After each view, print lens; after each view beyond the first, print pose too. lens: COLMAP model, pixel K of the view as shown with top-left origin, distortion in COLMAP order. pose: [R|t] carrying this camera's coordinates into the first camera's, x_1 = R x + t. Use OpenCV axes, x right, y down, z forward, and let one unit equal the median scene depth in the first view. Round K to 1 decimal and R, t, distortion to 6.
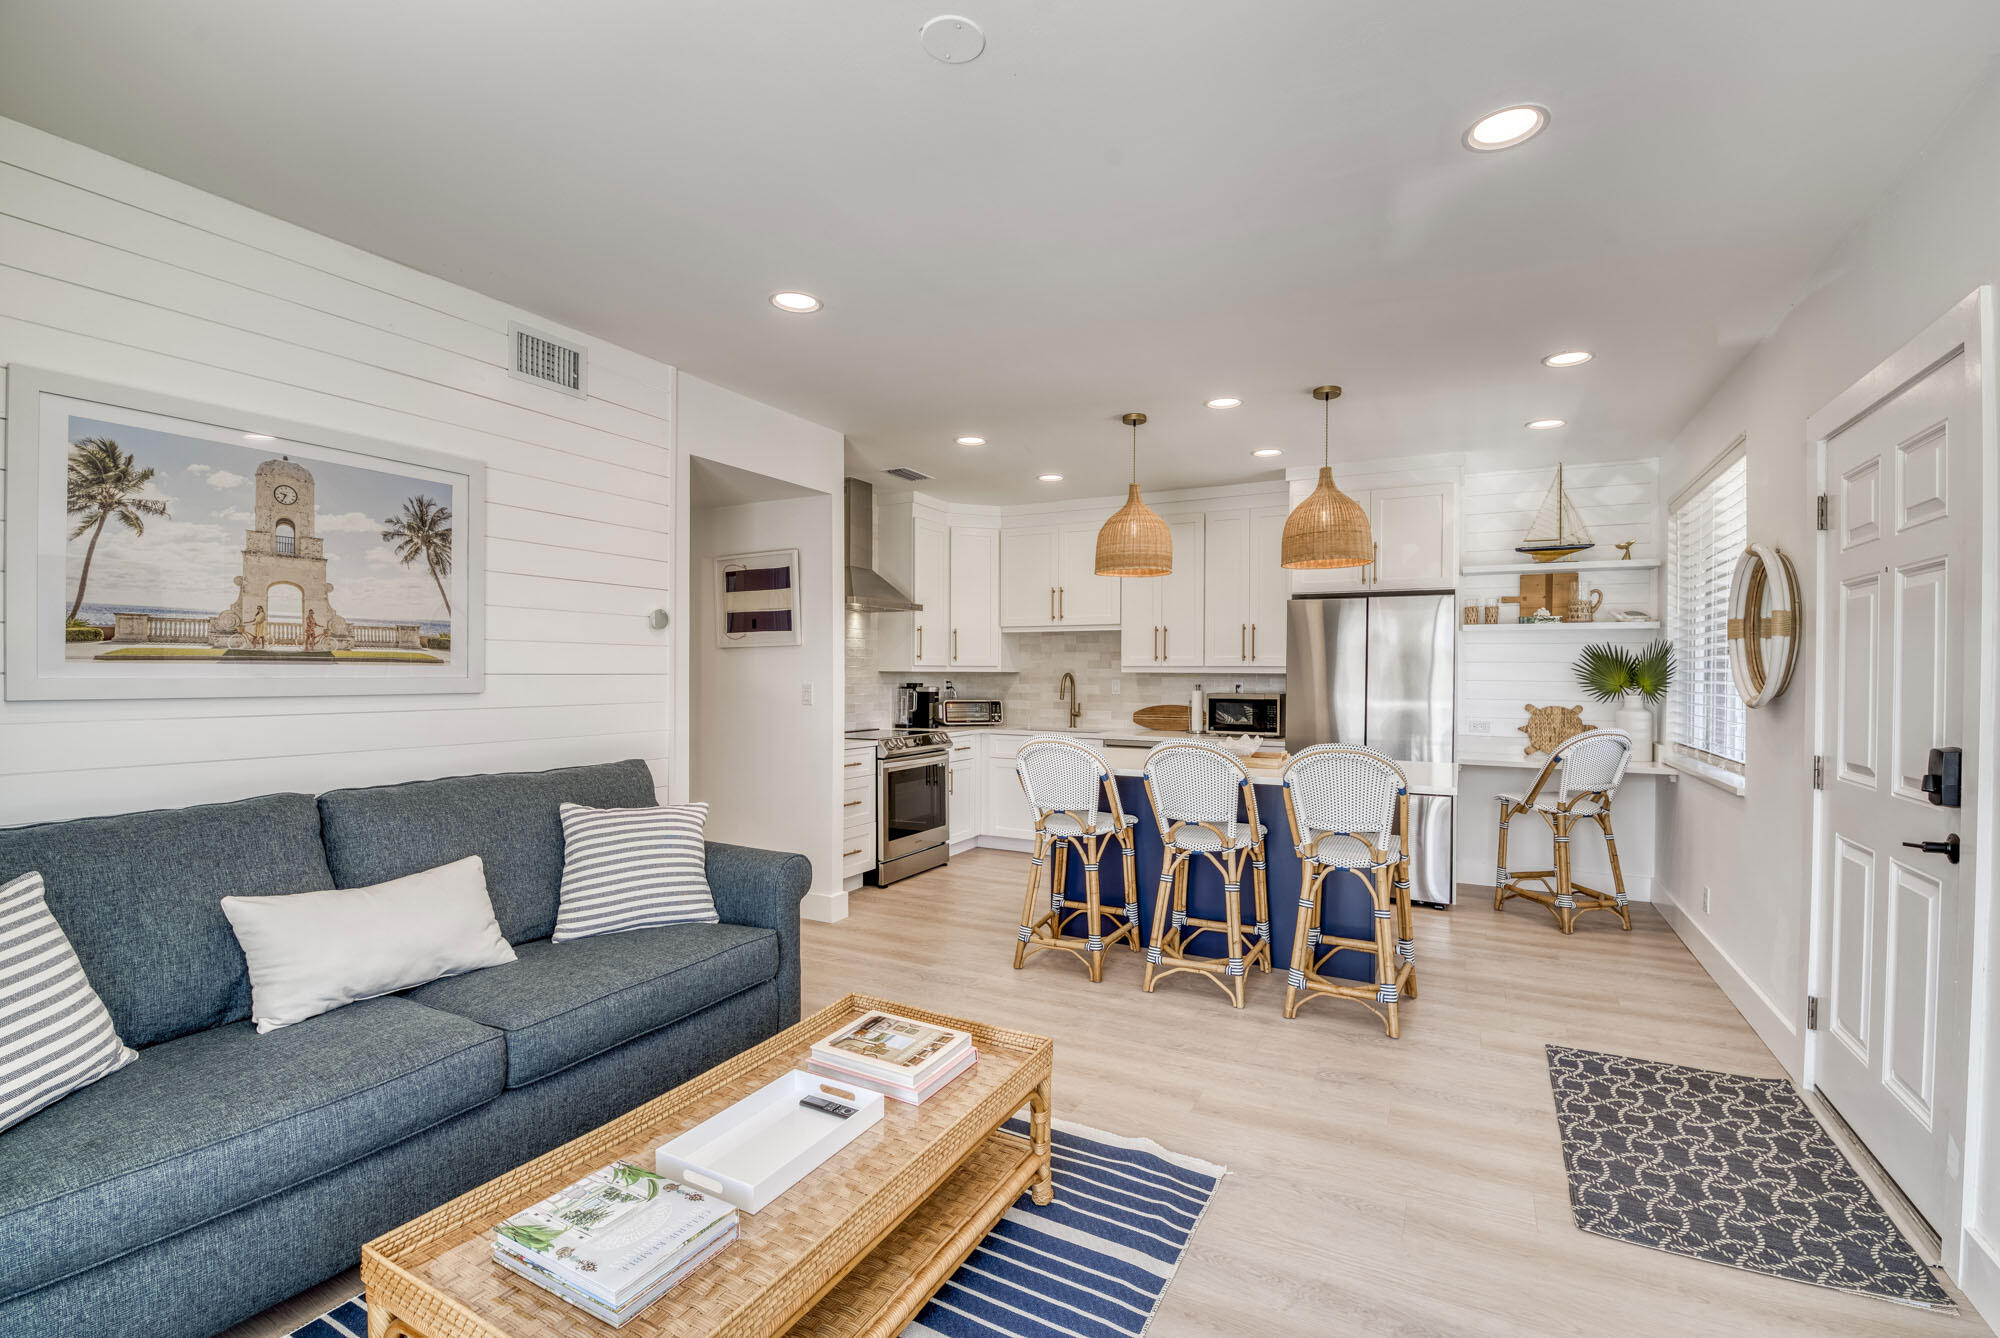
lens RADIAL K [[858.9, 0, 1021.5], [0, 858.9, 680.5], [0, 0, 1]] dist [-0.002989, -0.010395]
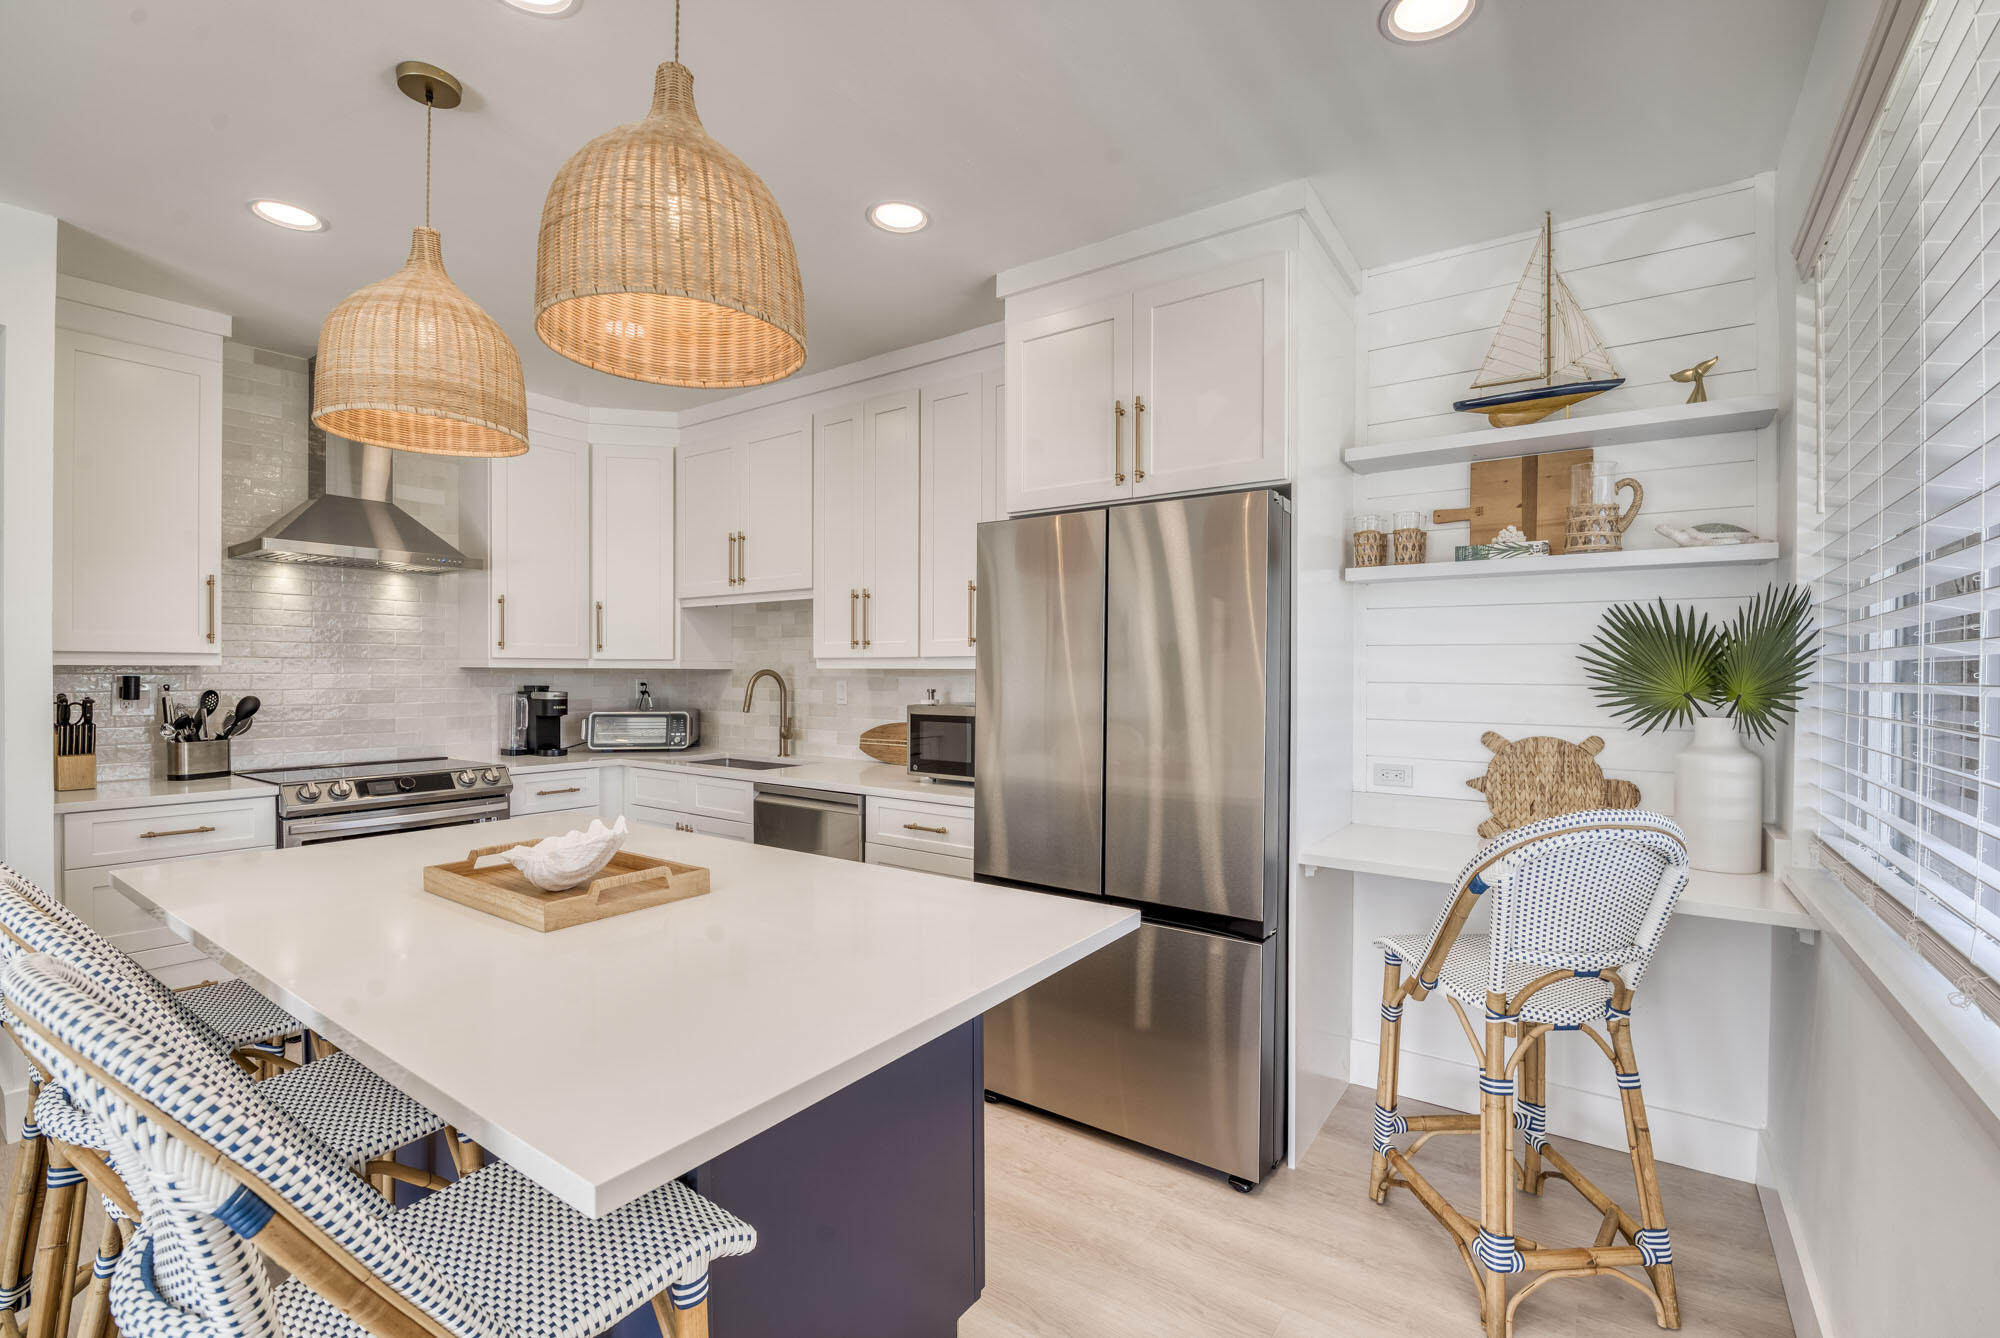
lens RADIAL K [[858.9, 0, 1021.5], [0, 858.9, 680.5], [0, 0, 1]] dist [-0.002989, -0.010395]
pose [[0.992201, 0.000593, -0.124643, 0.441916], [-0.000810, 0.999998, -0.001690, -0.000196], [0.124642, 0.001778, 0.992200, 0.554239]]
